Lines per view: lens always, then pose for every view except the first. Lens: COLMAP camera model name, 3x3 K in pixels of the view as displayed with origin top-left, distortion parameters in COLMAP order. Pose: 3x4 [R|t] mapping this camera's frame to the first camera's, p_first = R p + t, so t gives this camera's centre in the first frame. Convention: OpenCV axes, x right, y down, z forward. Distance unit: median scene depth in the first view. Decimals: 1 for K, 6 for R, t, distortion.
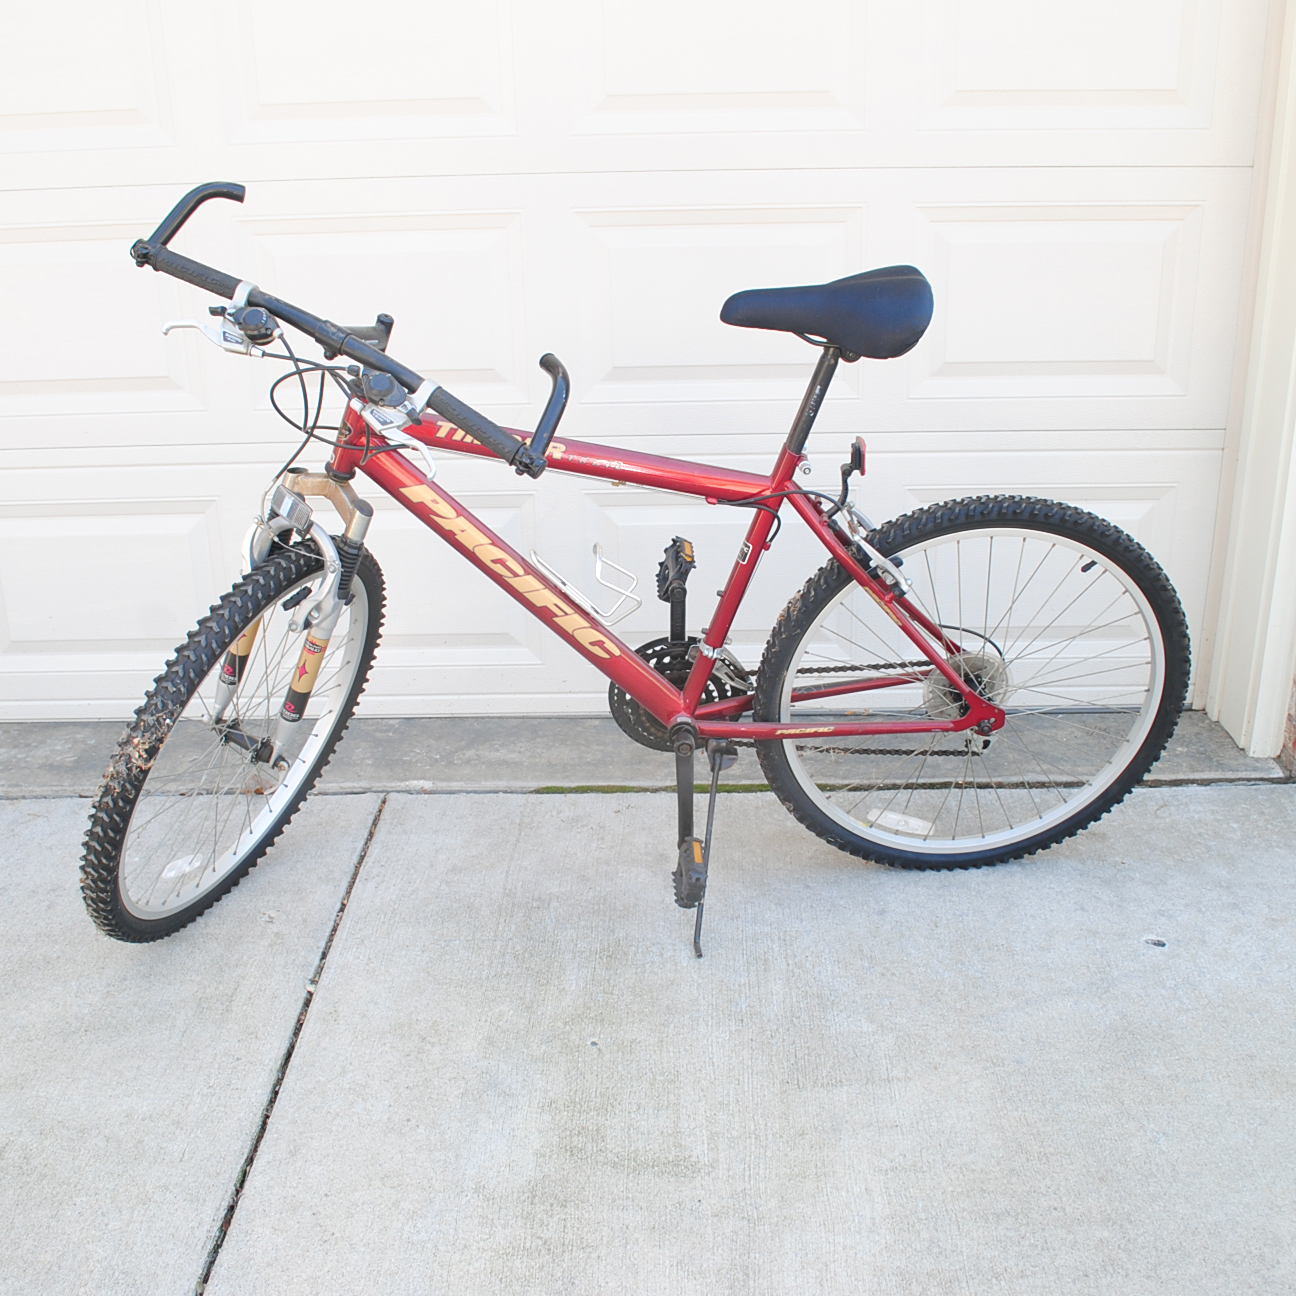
lens RADIAL K [[1557.8, 0, 648.0], [0, 1557.8, 648.0], [0, 0, 1]] dist [0.002500, 0.000011]
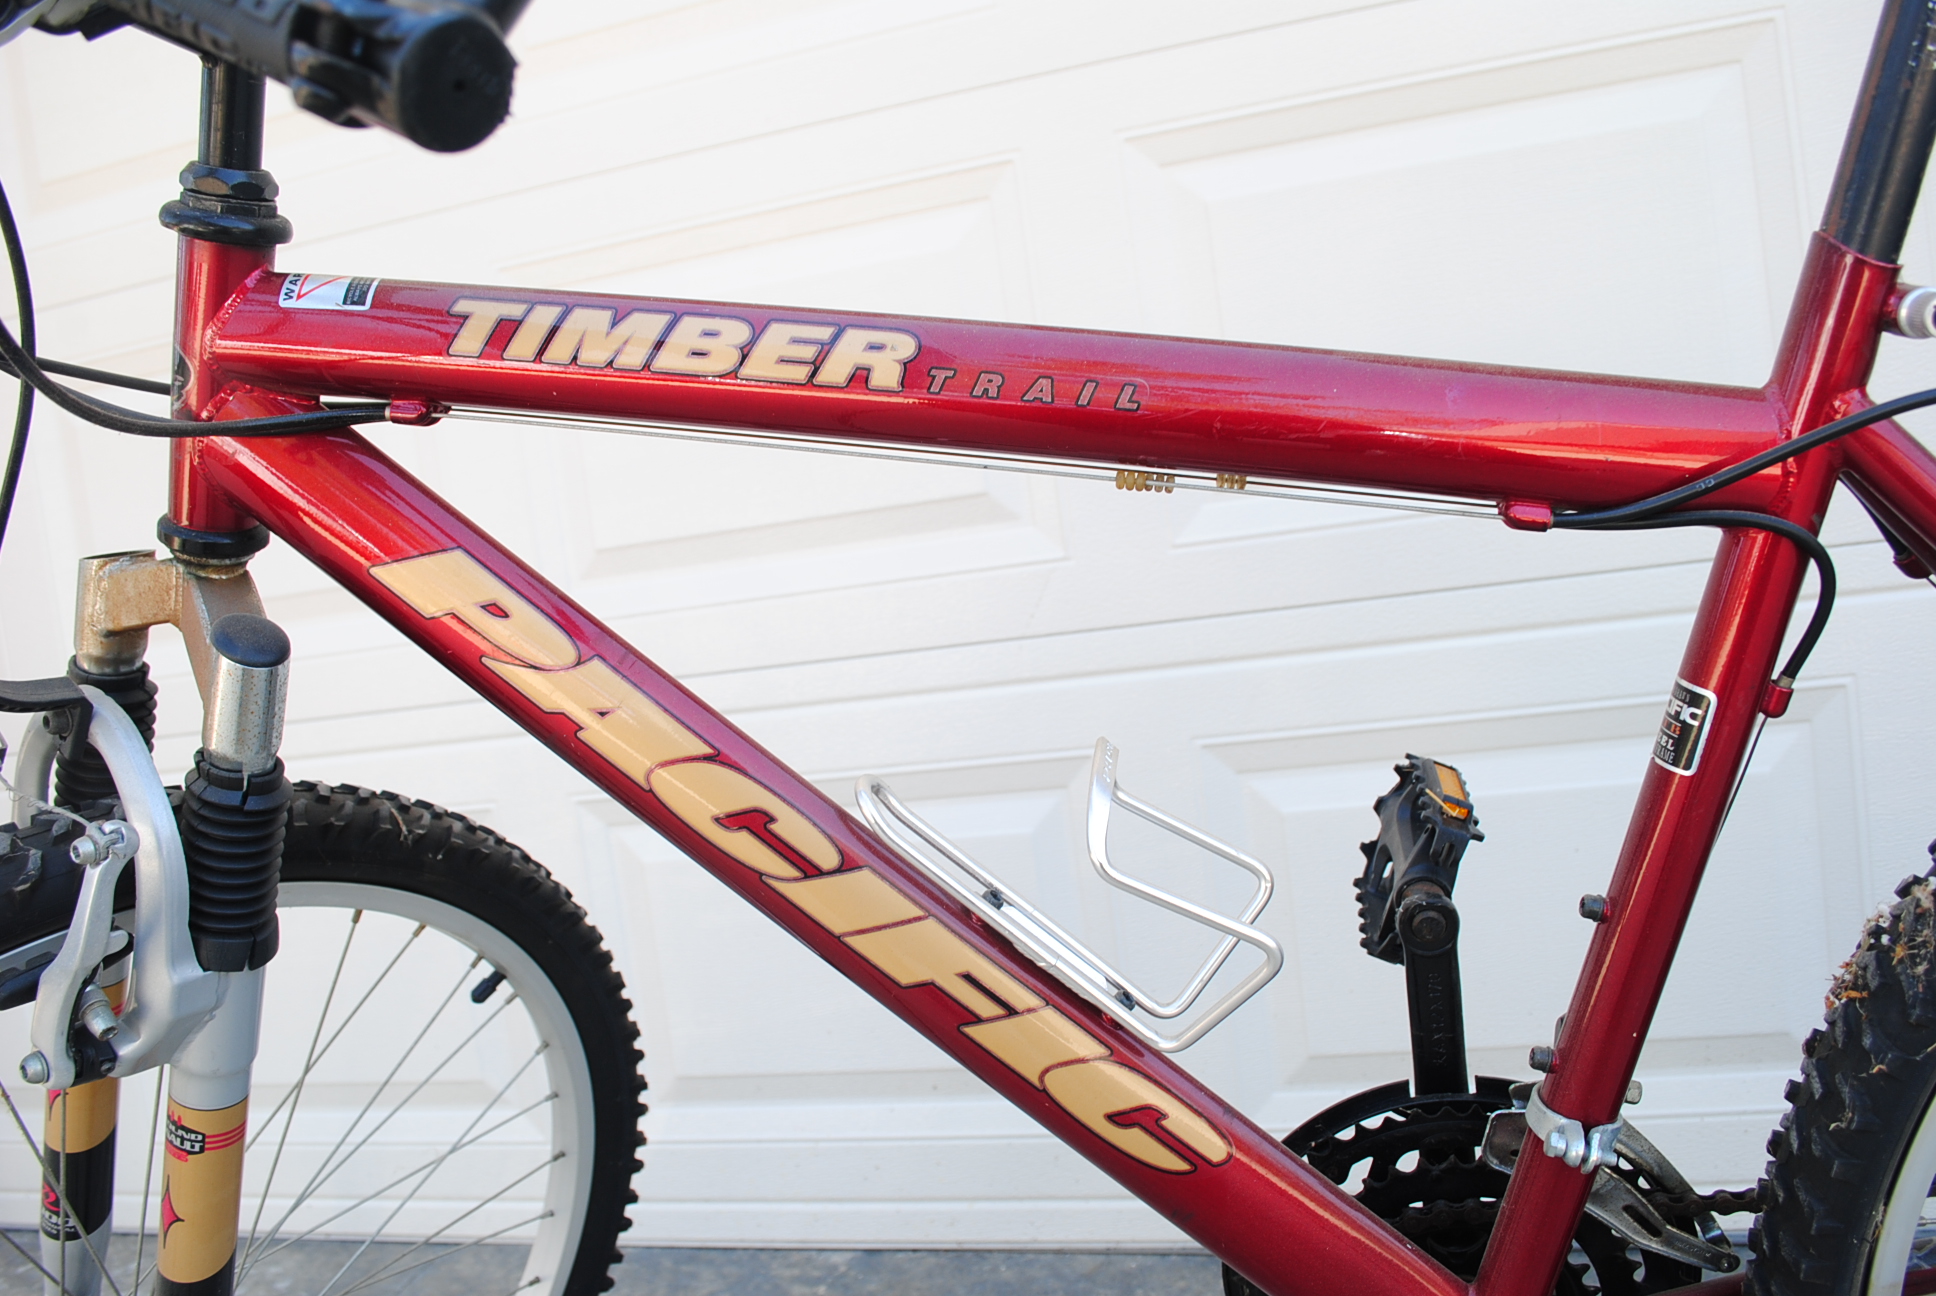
lens RADIAL K [[1557.1, 0, 968.0], [0, 1557.1, 648.0], [0, 0, 1]] dist [-0.078938, 0.001744]
pose [[0.962978, -0.088350, -0.254690, 0.014858], [0.018198, 0.963920, -0.265568, -0.010827], [0.268964, 0.251102, 0.929842, 0.716146]]
